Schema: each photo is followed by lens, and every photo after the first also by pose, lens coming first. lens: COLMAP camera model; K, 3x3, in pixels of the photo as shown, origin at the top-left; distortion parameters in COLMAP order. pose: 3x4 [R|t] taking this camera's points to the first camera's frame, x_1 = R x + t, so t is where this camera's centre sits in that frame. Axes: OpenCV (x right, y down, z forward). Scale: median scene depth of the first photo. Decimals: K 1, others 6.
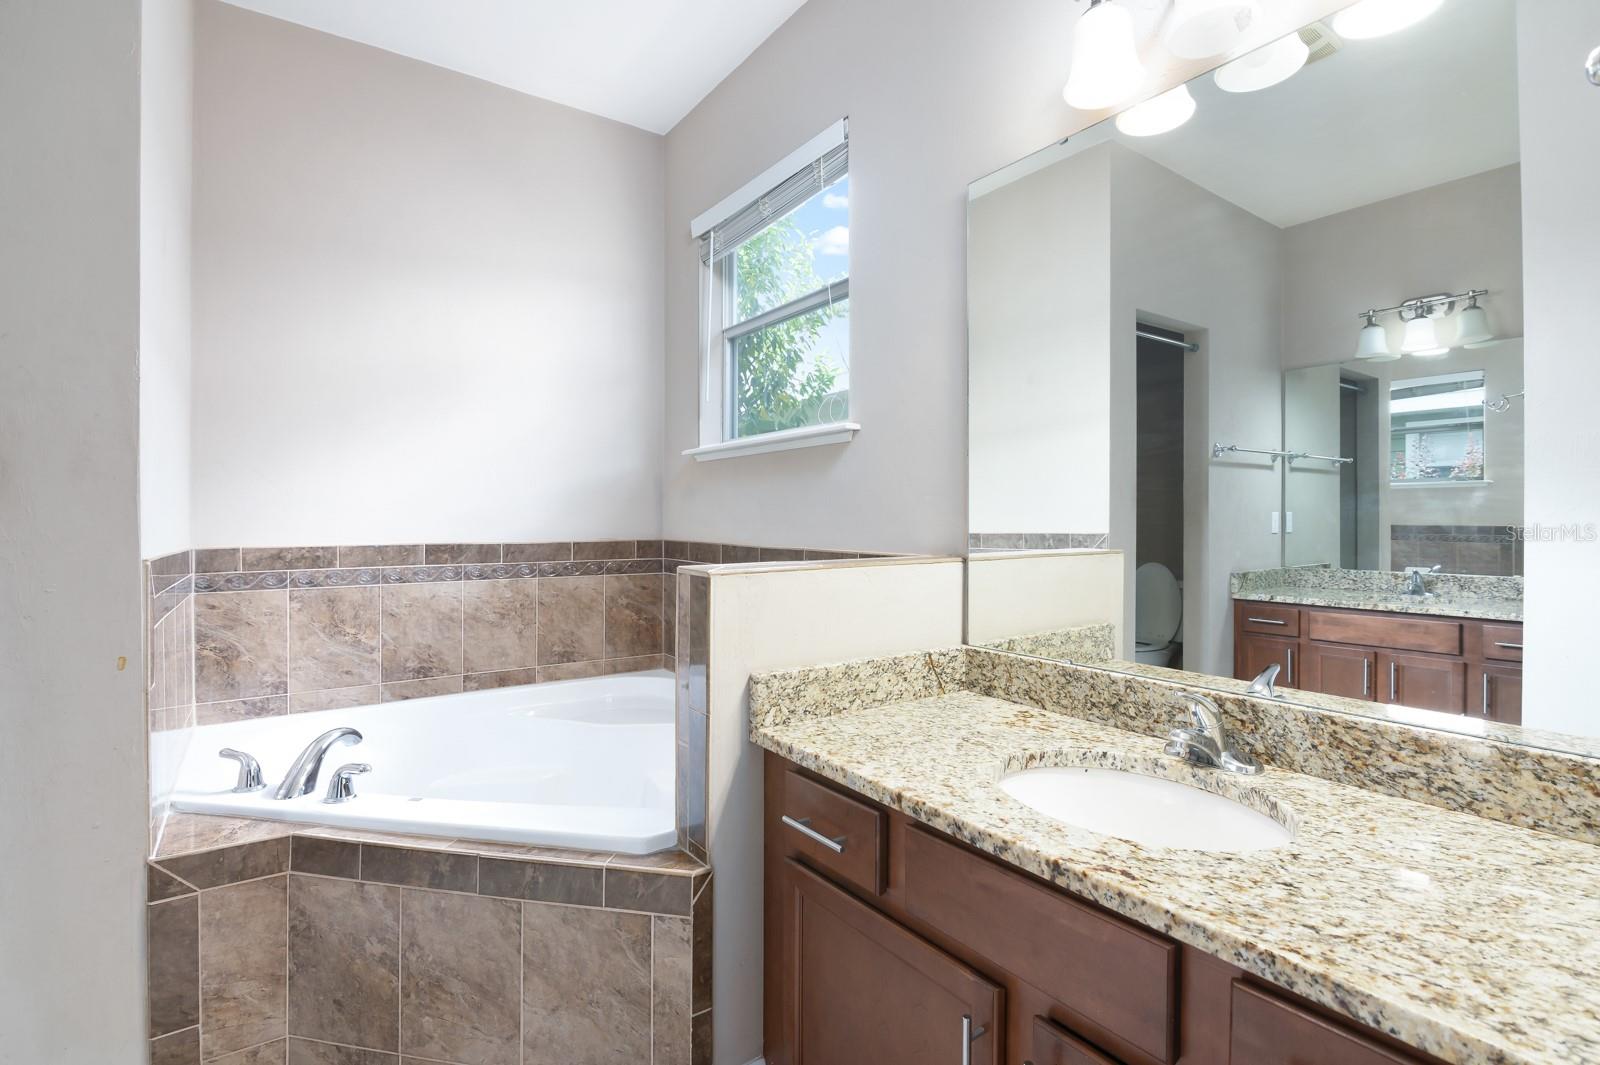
lens RADIAL K [[750.7, 0, 805.2], [0, 750.7, 525.8], [0, 0, 1]] dist [-0.020645, 0.001264]
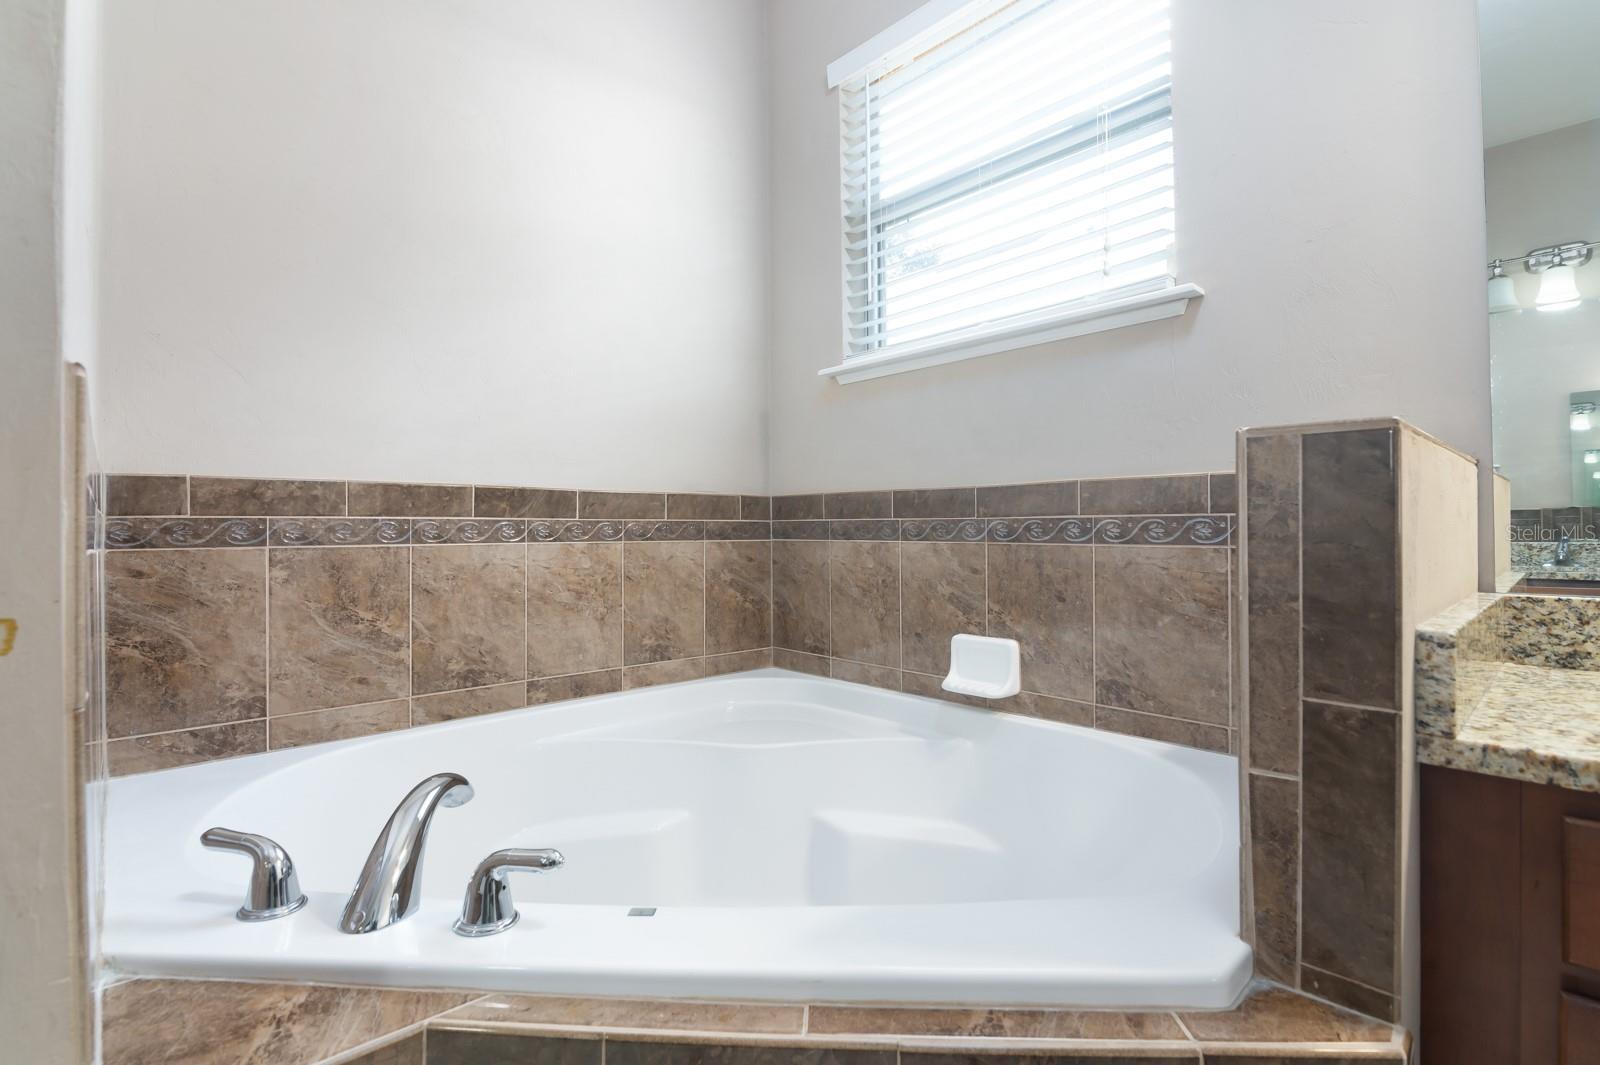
lens RADIAL K [[740.4, 0, 805.8], [0, 740.4, 529.5], [0, 0, 1]] dist [-0.020527, 0.000458]
pose [[0.991551, -0.004705, 0.129635, -0.314732], [0.006149, 0.999923, -0.010739, 0.075783], [-0.129574, 0.011445, 0.991504, 0.322594]]
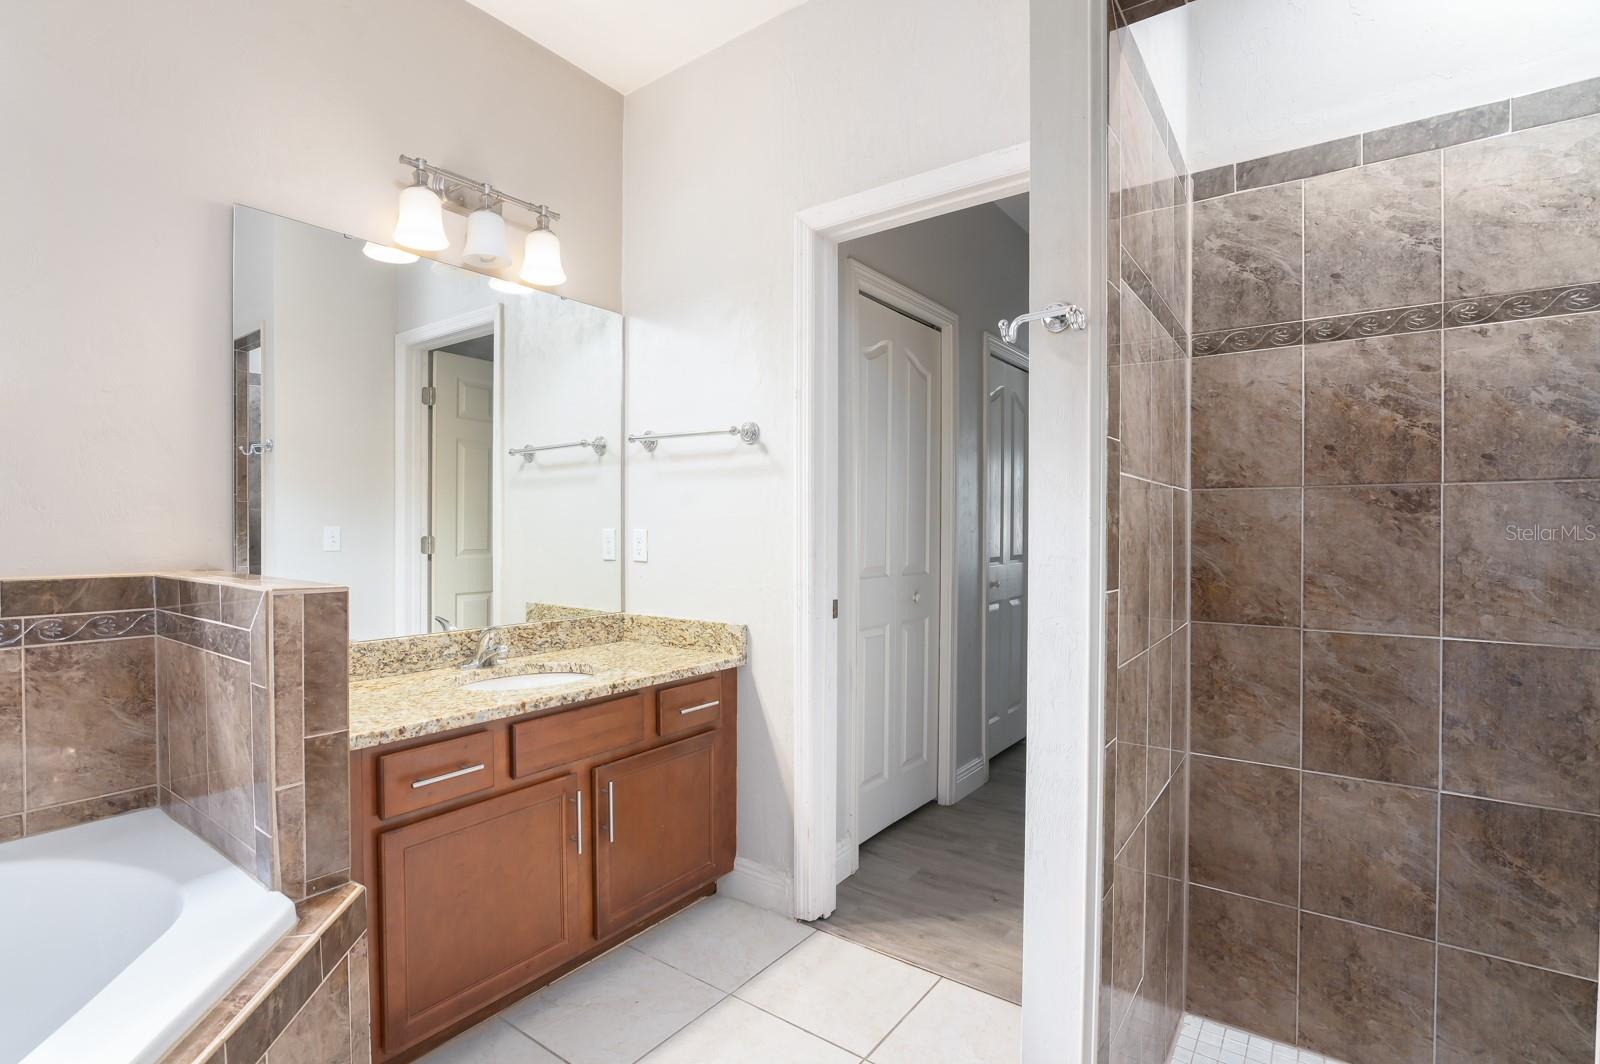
lens RADIAL K [[750.7, 0, 805.2], [0, 750.7, 525.3], [0, 0, 1]] dist [-0.020645, 0.001264]
pose [[-0.317960, 0.005671, 0.948087, -0.698347], [0.009284, 0.999953, -0.002868, -0.006184], [-0.948059, 0.007890, -0.317997, 0.407984]]
